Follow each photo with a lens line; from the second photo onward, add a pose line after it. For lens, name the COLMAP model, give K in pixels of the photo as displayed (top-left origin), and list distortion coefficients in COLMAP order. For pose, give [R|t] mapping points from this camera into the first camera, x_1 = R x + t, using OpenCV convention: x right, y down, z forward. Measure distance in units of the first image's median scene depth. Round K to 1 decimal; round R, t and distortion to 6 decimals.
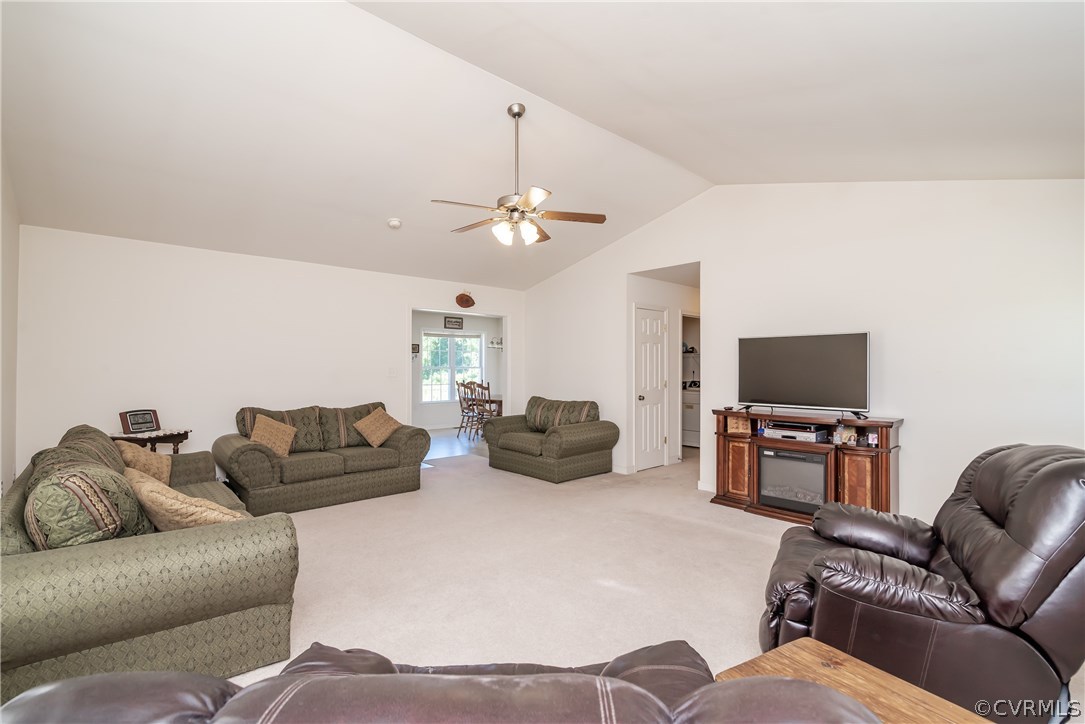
lens RADIAL K [[495.5, 0, 537.3], [0, 495.5, 365.1], [0, 0, 1]] dist [-0.019510, -0.001248]
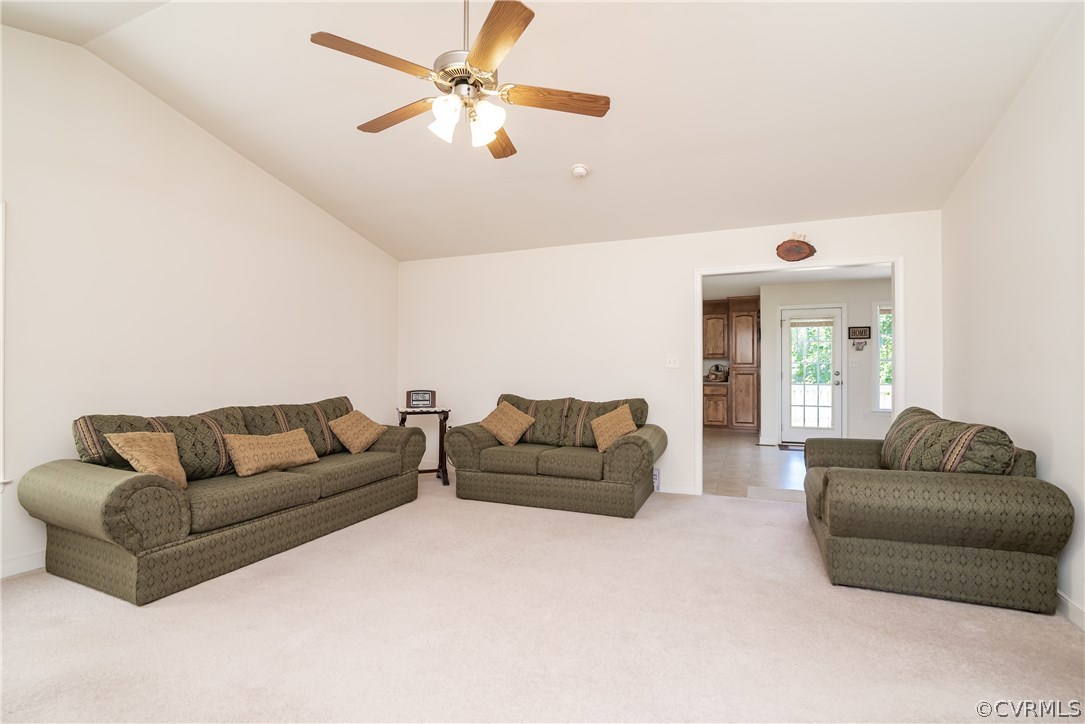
lens RADIAL K [[495.5, 0, 541.7], [0, 495.5, 362.1], [0, 0, 1]] dist [-0.019510, -0.001248]
pose [[0.434936, -0.008174, -0.900424, 0.384133], [0.004618, 0.999966, -0.006847, 0.024154], [0.900450, -0.001180, 0.434959, 0.581248]]
